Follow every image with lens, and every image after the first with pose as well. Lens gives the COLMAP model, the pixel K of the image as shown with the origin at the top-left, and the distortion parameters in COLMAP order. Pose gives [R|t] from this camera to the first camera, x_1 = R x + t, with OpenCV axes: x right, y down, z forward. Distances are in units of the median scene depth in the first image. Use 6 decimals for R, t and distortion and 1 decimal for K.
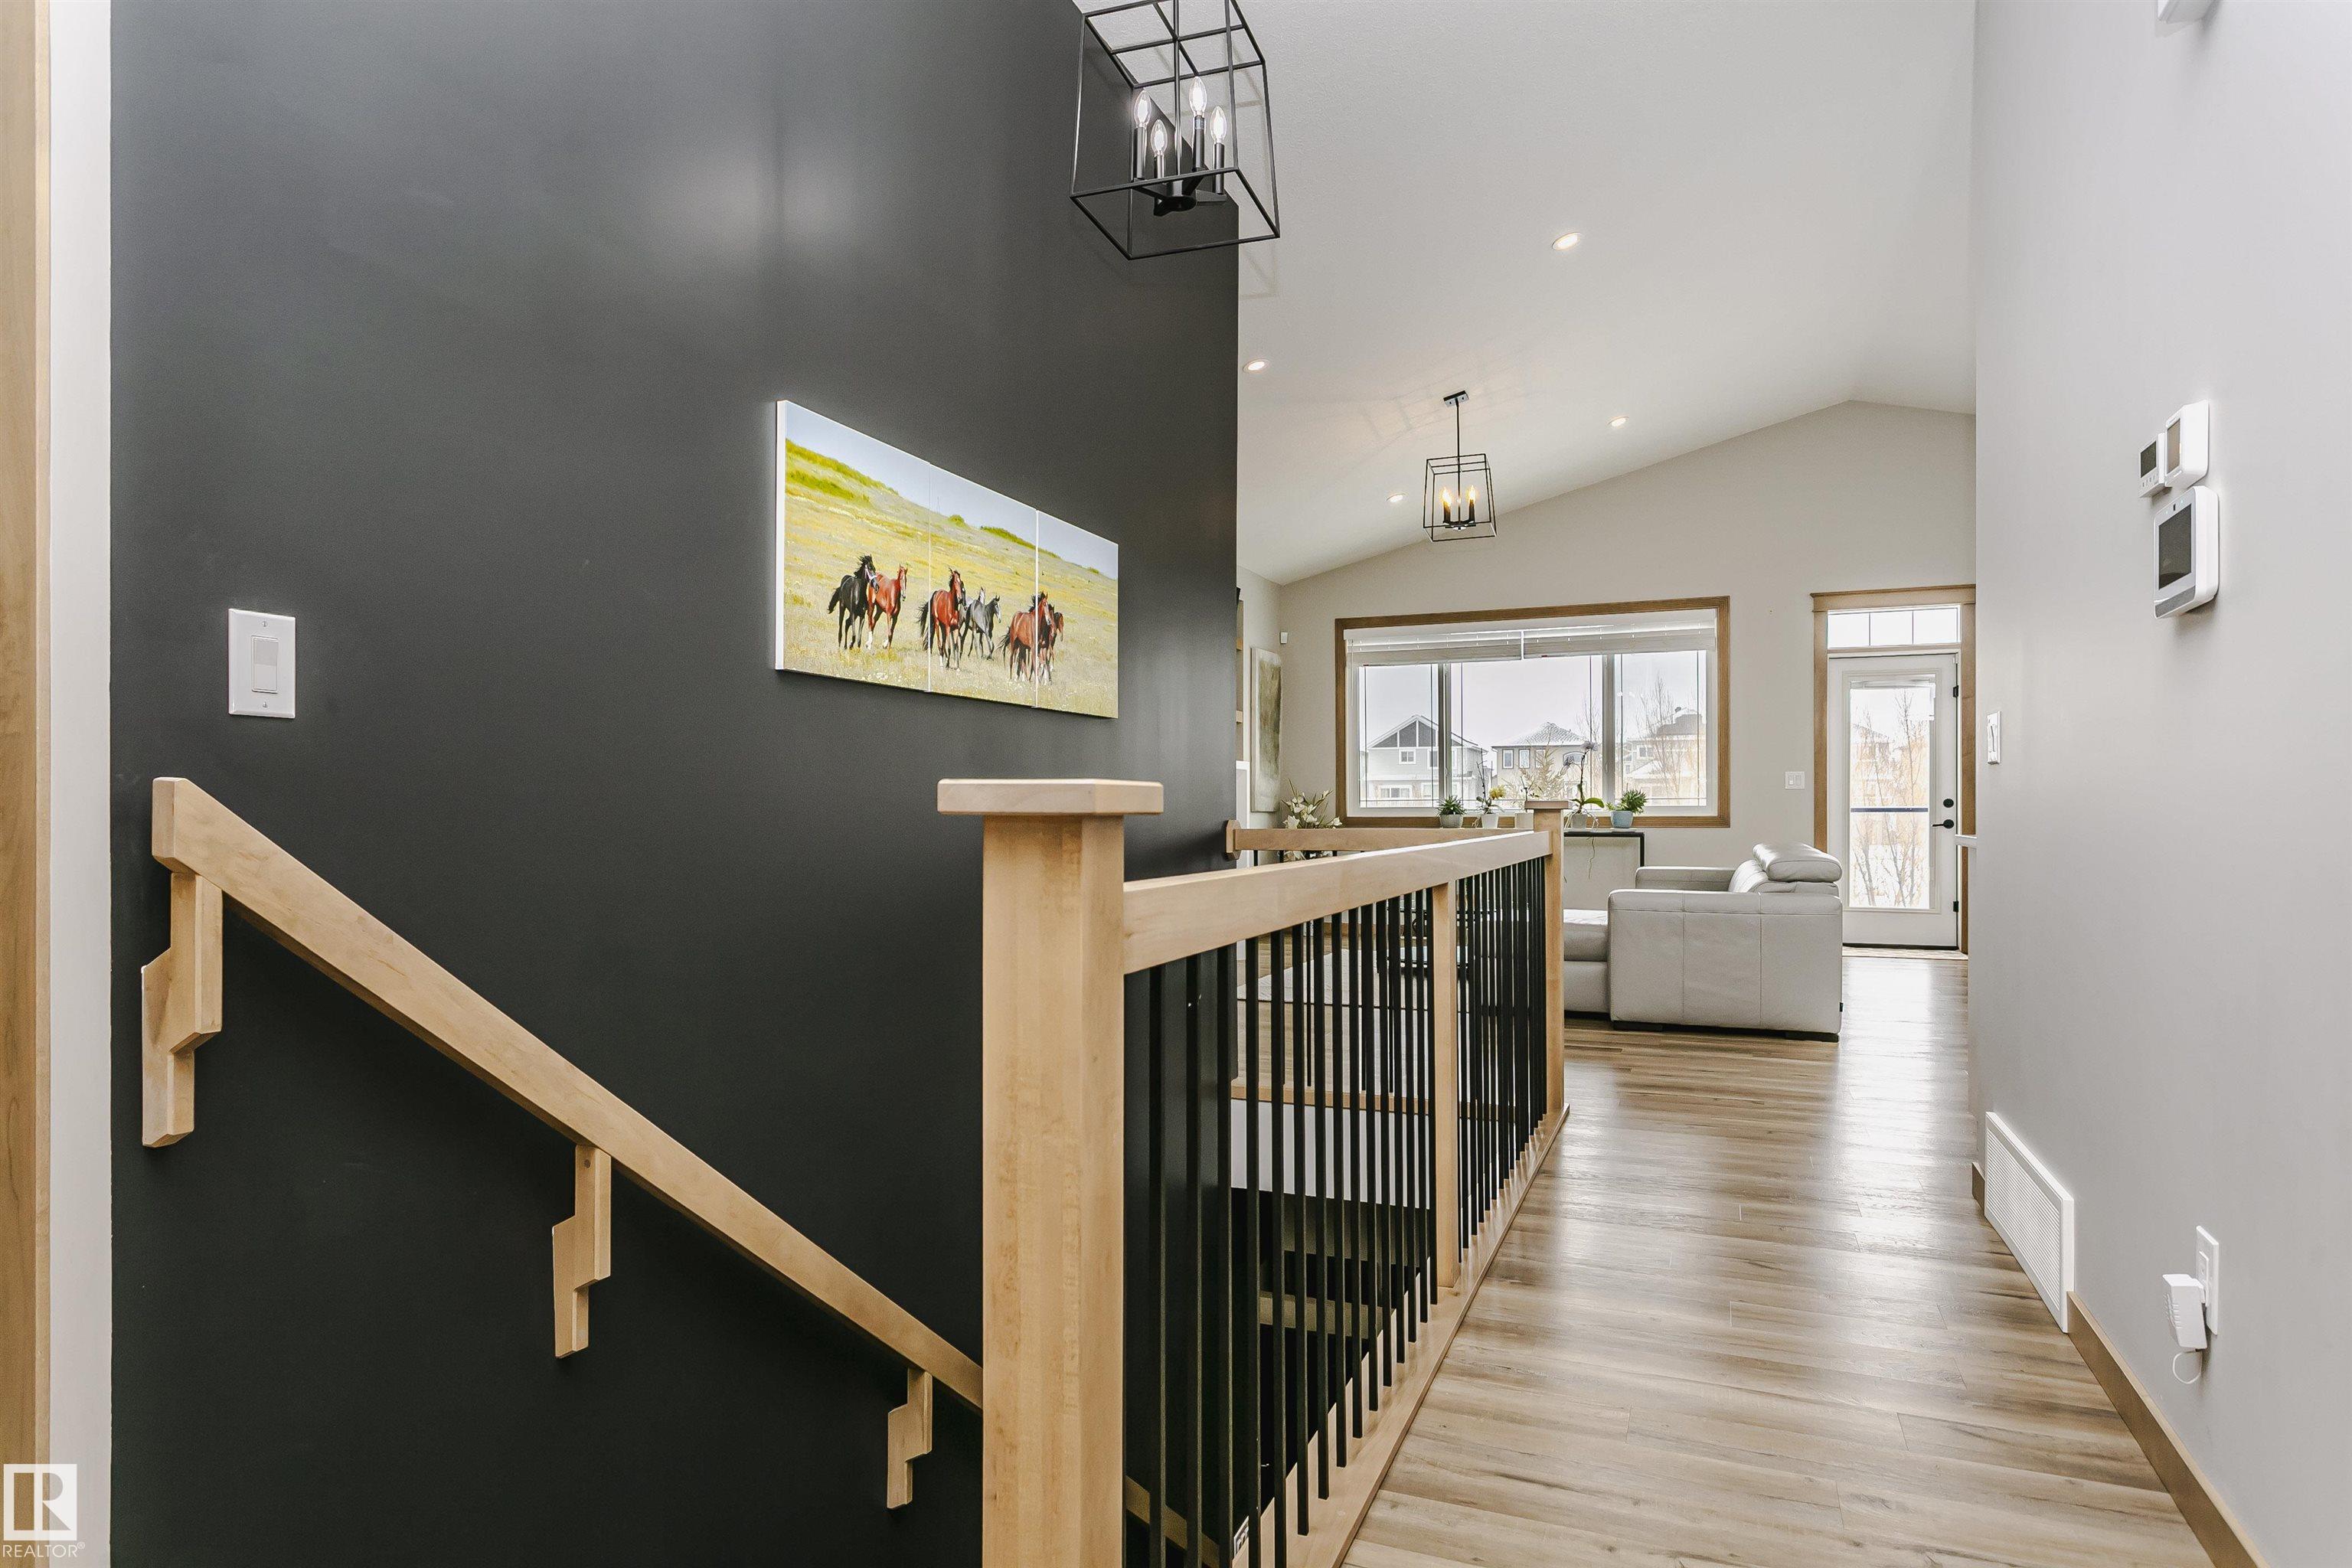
lens RADIAL K [[1287.1, 0, 1182.9], [0, 1287.1, 817.9], [0, 0, 1]] dist [-0.002558, -0.000279]
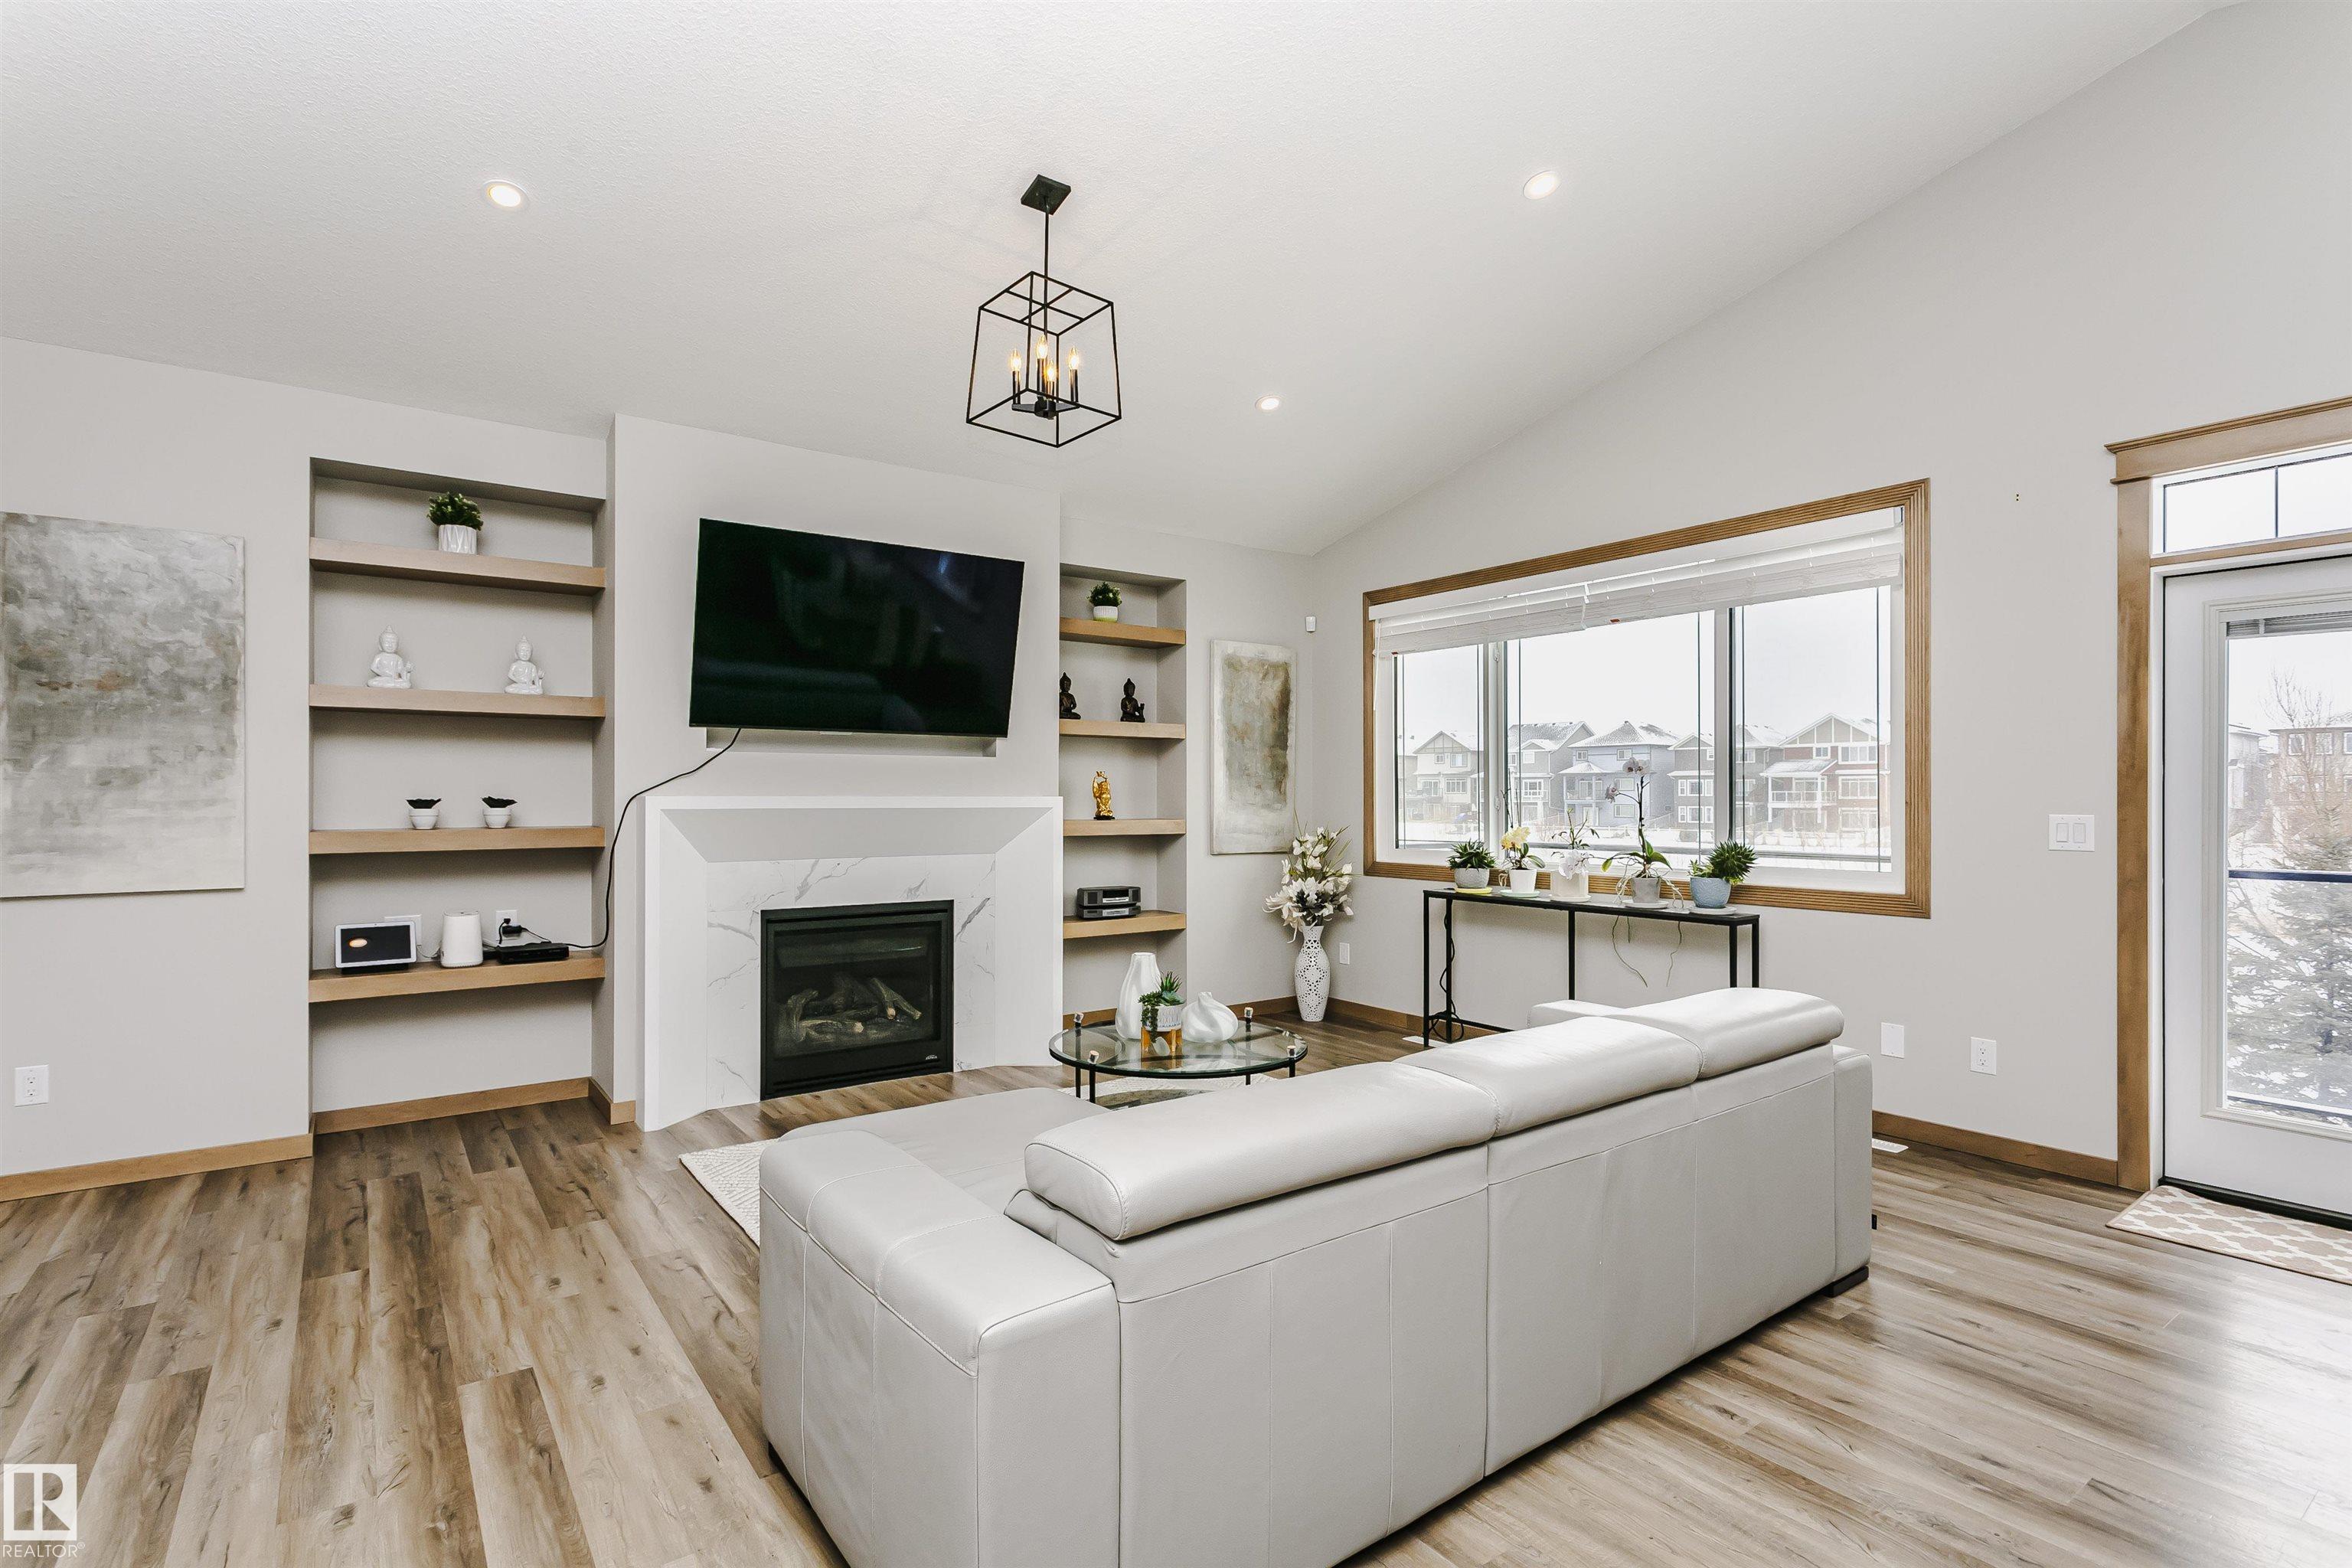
lens RADIAL K [[1096.2, 0, 1181.2], [0, 1096.2, 791.9], [0, 0, 1]] dist [0.004441, 0.000851]
pose [[0.845486, 0.002682, -0.533991, 0.398328], [-0.009000, 0.999917, -0.009228, -0.036466], [0.533921, 0.012608, 0.845440, 0.449129]]
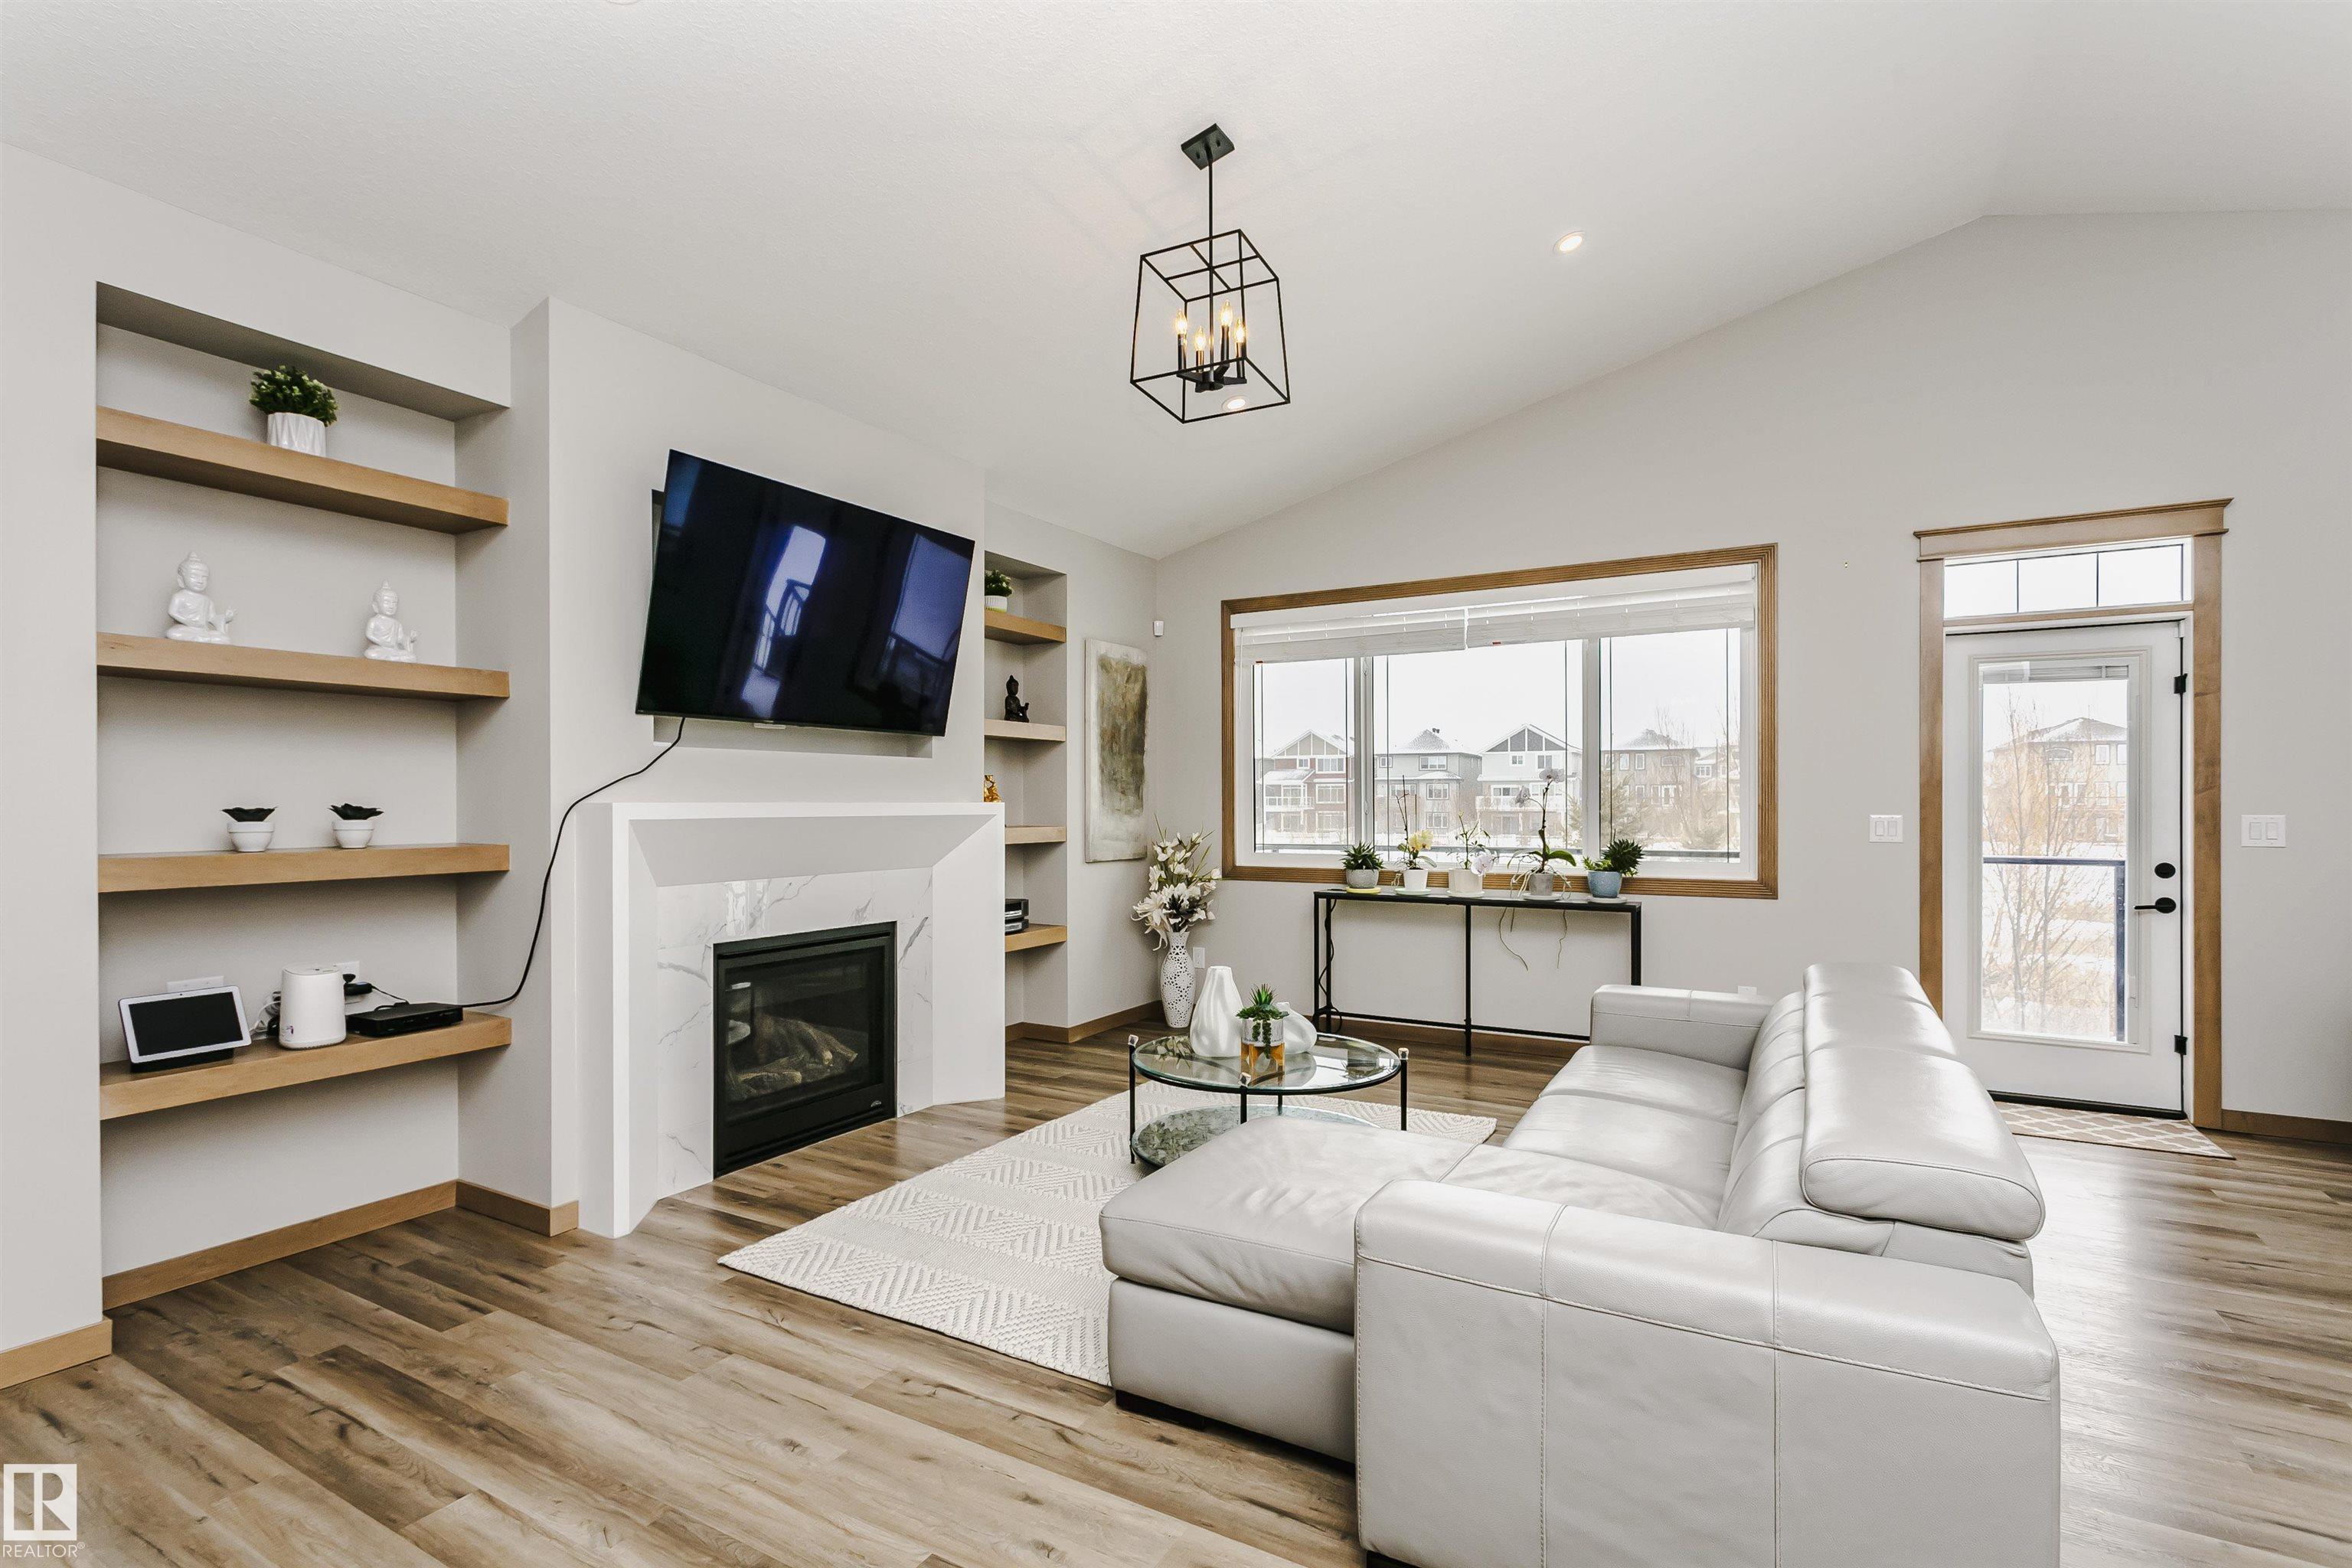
lens RADIAL K [[1089.0, 0, 1168.2], [0, 1089.0, 804.8], [0, 0, 1]] dist [0.002090, -0.000115]
pose [[0.987938, 0.003653, -0.154810, 0.202392], [-0.004546, 0.999975, -0.005414, -0.035240], [0.154786, 0.006053, 0.987929, 0.401026]]
